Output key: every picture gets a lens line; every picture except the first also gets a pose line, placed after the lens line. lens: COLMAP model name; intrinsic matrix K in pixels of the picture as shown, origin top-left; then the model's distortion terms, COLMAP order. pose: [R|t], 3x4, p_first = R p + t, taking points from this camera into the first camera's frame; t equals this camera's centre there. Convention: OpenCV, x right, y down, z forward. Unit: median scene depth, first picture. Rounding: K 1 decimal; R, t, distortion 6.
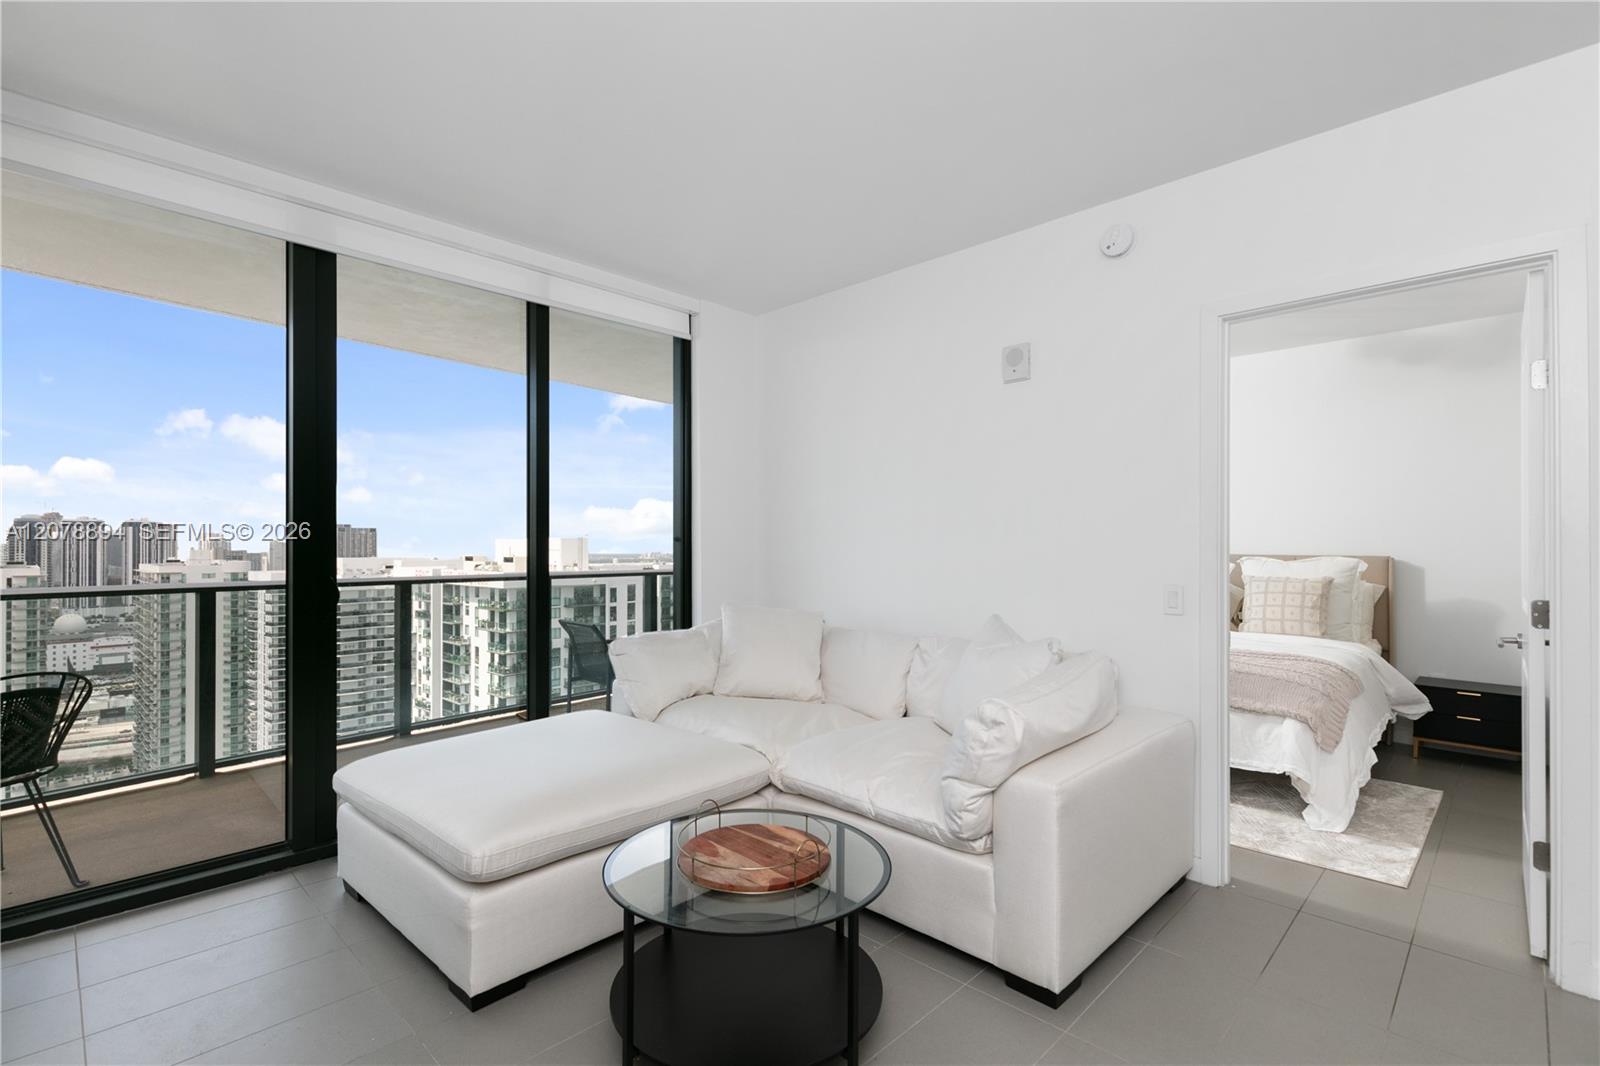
lens RADIAL K [[731.9, 0, 796.8], [0, 731.9, 550.4], [0, 0, 1]] dist [0.004198, -0.000008]
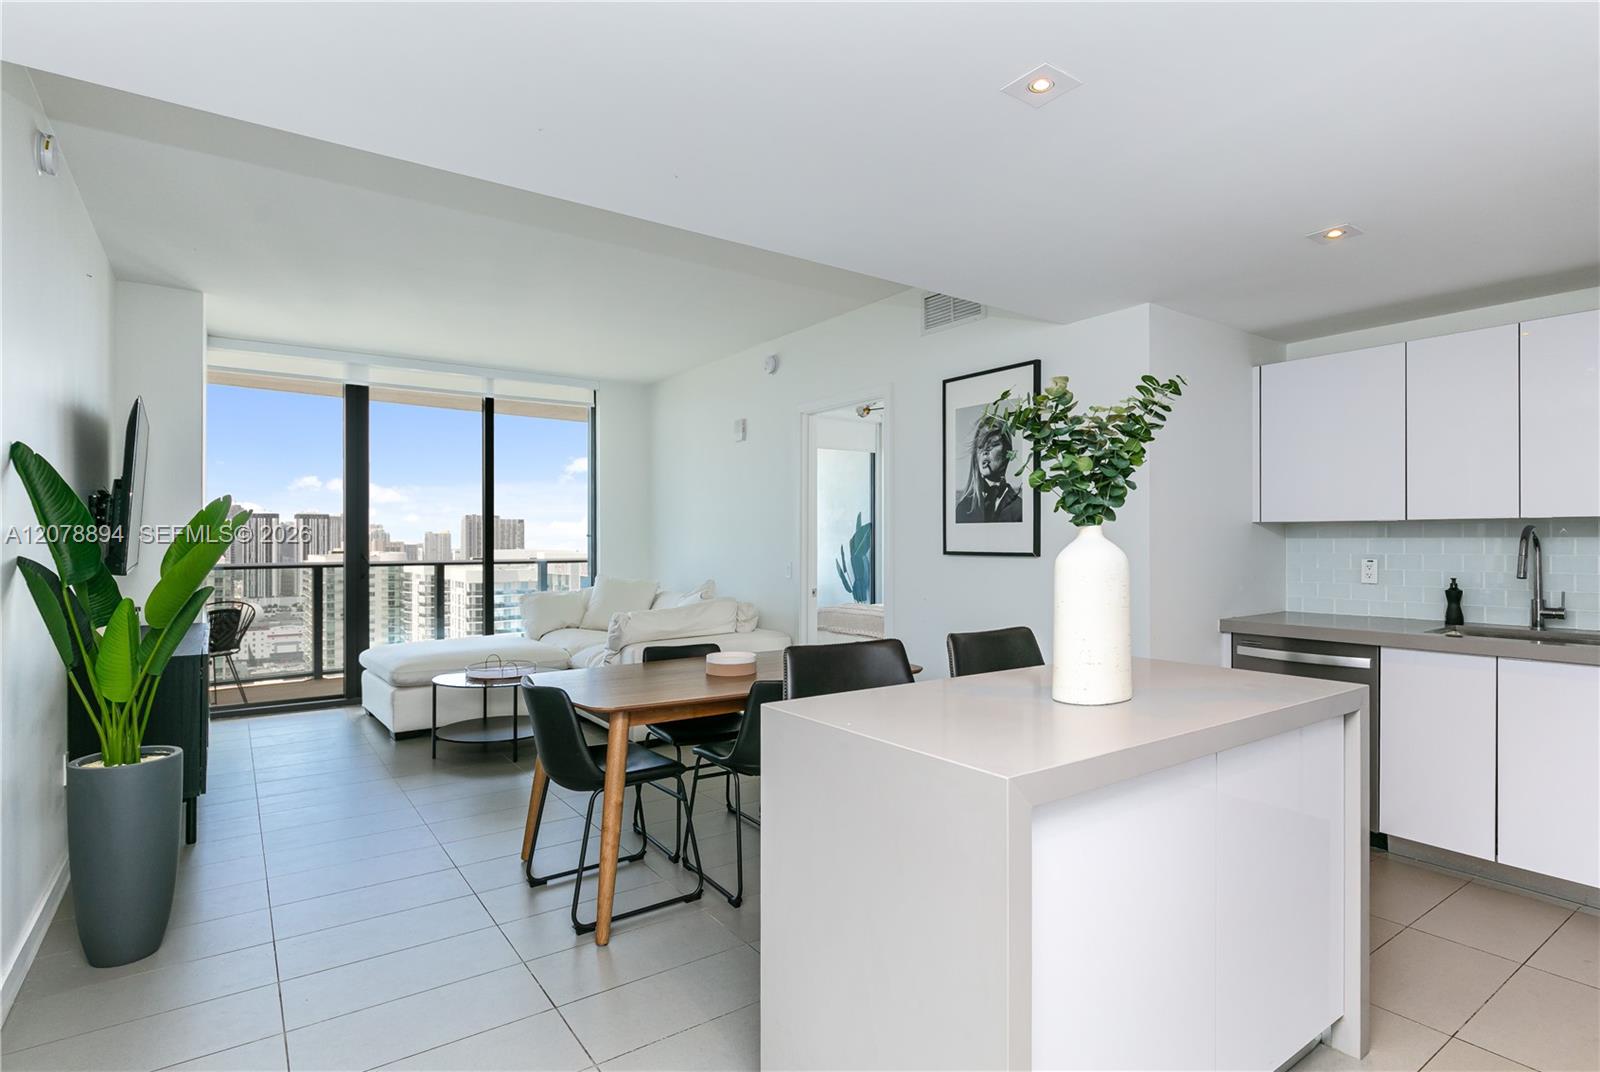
lens RADIAL K [[811.5, 0, 836.1], [0, 811.5, 539.3], [0, 0, 1]] dist [-0.002993, -0.000614]
pose [[0.988183, 0.000810, -0.153274, 0.547967], [-0.001454, 0.999991, -0.004095, -0.000020], [0.153269, 0.004269, 0.988175, -0.545642]]
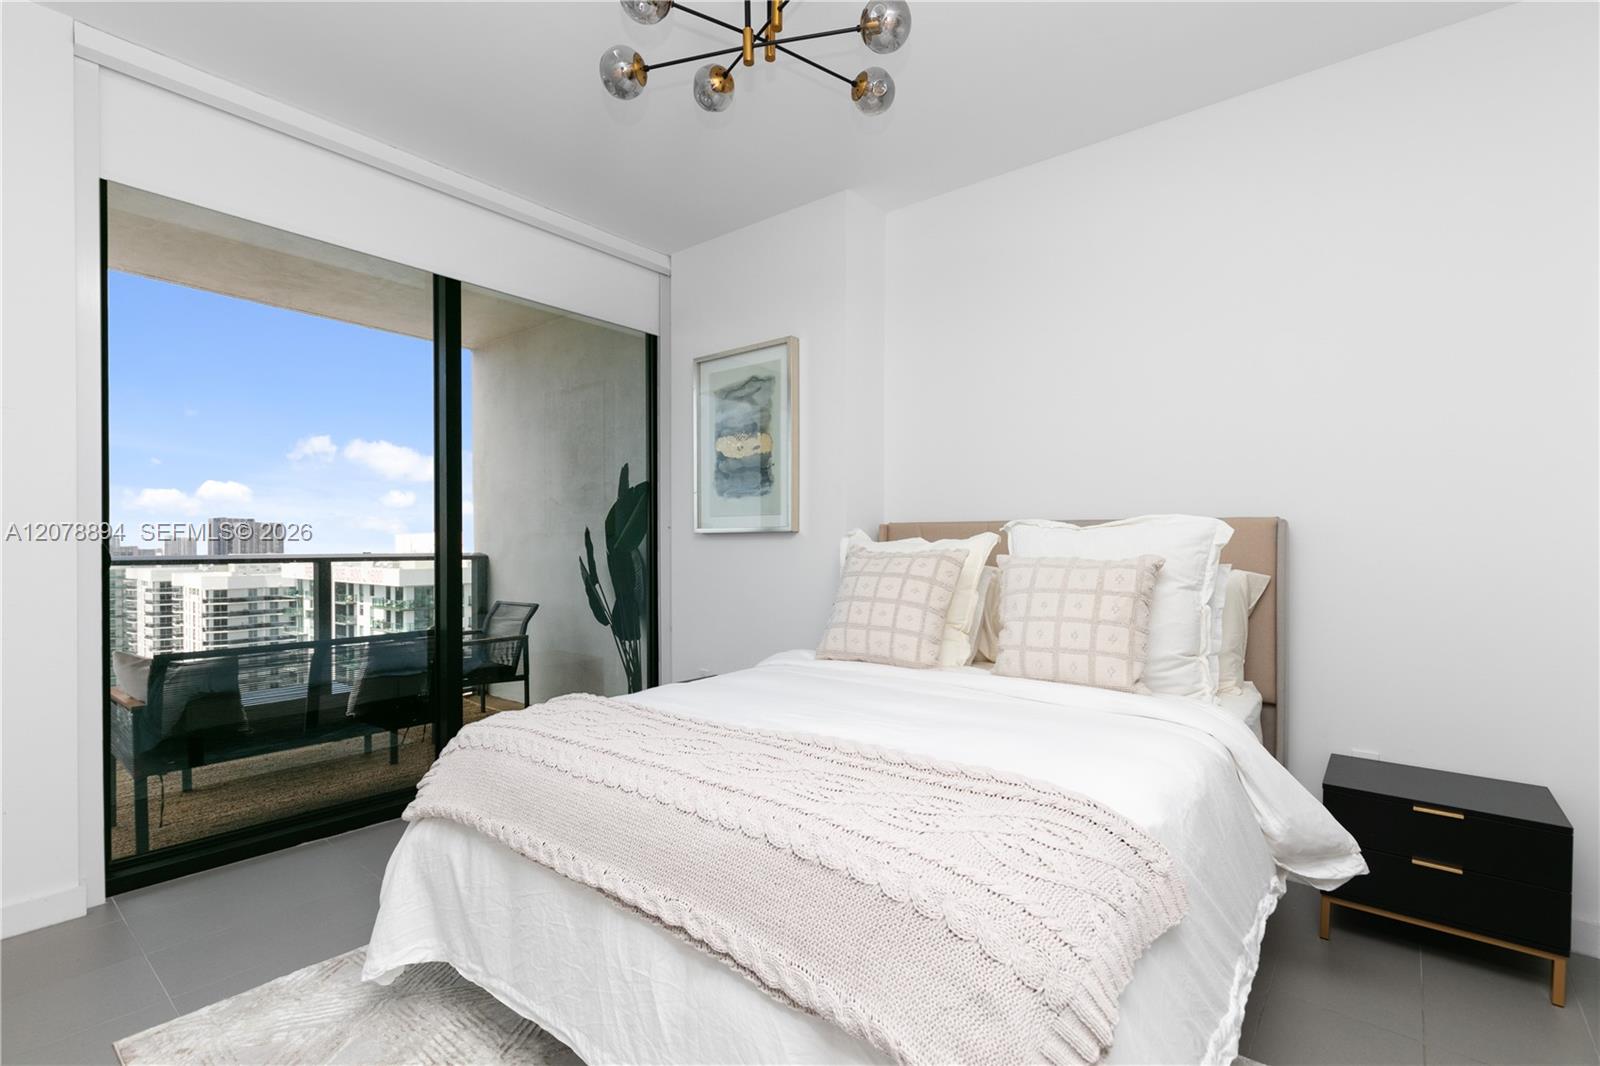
lens RADIAL K [[731.9, 0, 796.8], [0, 731.9, 550.4], [0, 0, 1]] dist [0.004198, -0.000008]
pose [[0.996035, 0.001783, 0.088949, 0.428817], [-0.002156, 0.999989, 0.004099, 0.028999], [-0.088941, -0.004275, 0.996028, 0.521535]]
